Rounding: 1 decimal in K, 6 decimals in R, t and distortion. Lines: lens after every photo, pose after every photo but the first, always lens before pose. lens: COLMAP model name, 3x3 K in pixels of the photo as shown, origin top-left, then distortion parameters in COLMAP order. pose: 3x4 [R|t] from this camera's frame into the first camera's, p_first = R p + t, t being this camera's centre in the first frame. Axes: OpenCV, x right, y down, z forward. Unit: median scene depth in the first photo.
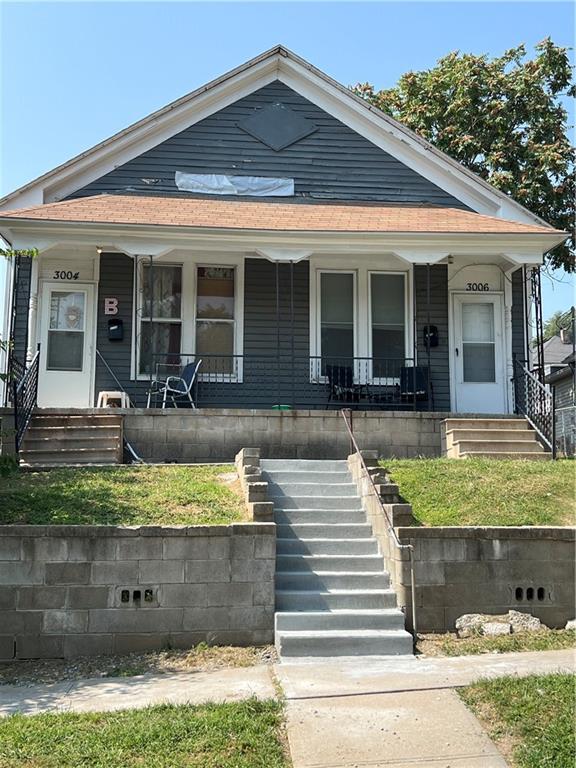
lens RADIAL K [[924.7, 0, 289.3], [0, 924.7, 382.5], [0, 0, 1]] dist [0.010683, 0.000000]
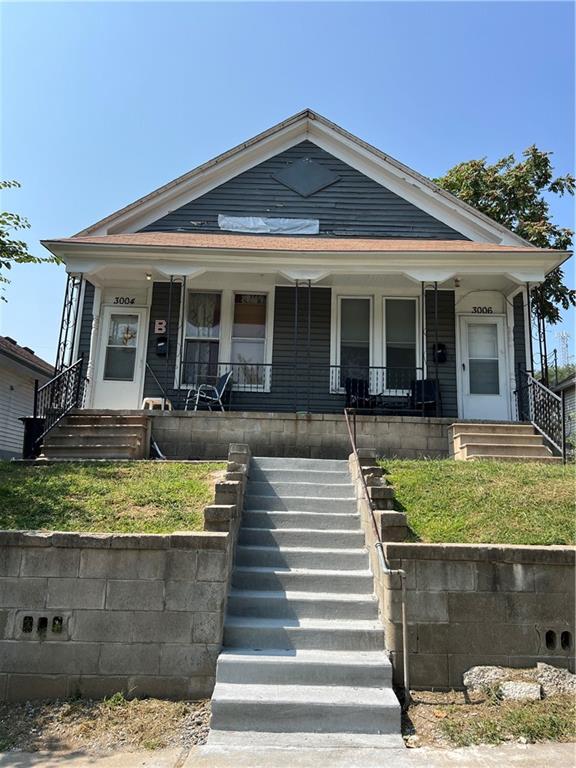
lens RADIAL K [[568.6, 0, 292.2], [0, 568.6, 386.9], [0, 0, 1]] dist [0.013478, -0.027239]
pose [[0.993568, 0.004178, -0.113157, 0.061124], [-0.010323, 0.998500, -0.053773, 0.034256], [0.112762, 0.054595, 0.992121, 0.337502]]
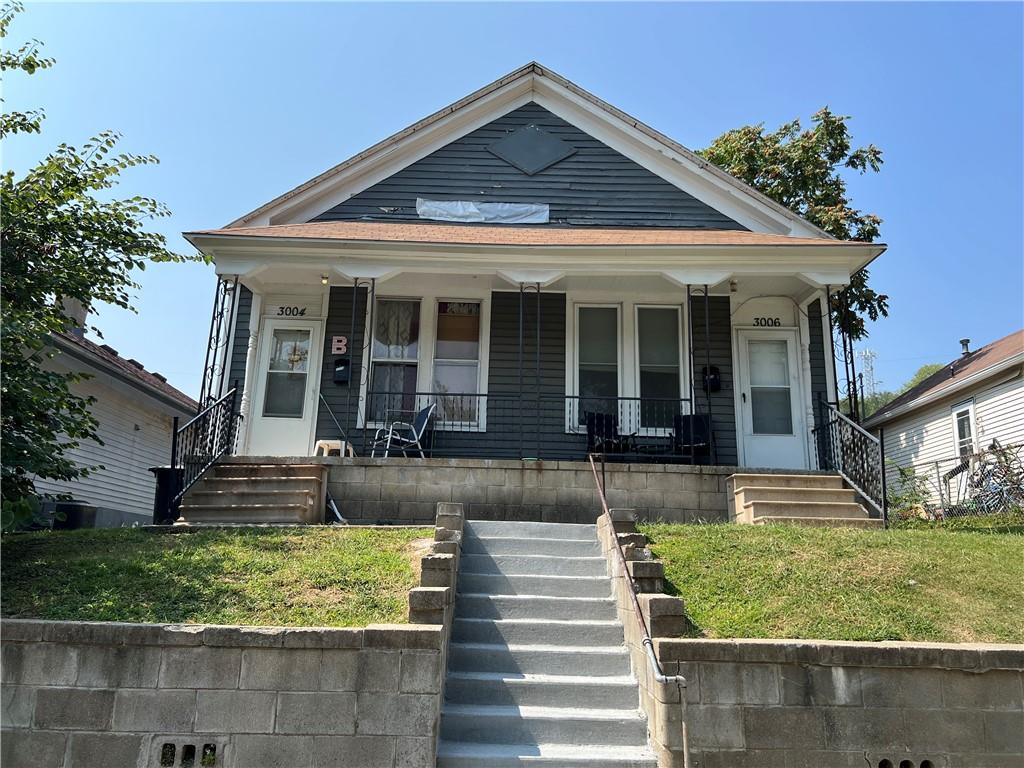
lens RADIAL K [[758.1, 0, 507.2], [0, 758.1, 384.2], [0, 0, 1]] dist [0.013478, -0.027239]
pose [[0.993757, -0.005231, -0.111444, 0.051609], [-0.006707, 0.994293, -0.106477, 0.033402], [0.111365, 0.106560, 0.988050, 0.338194]]
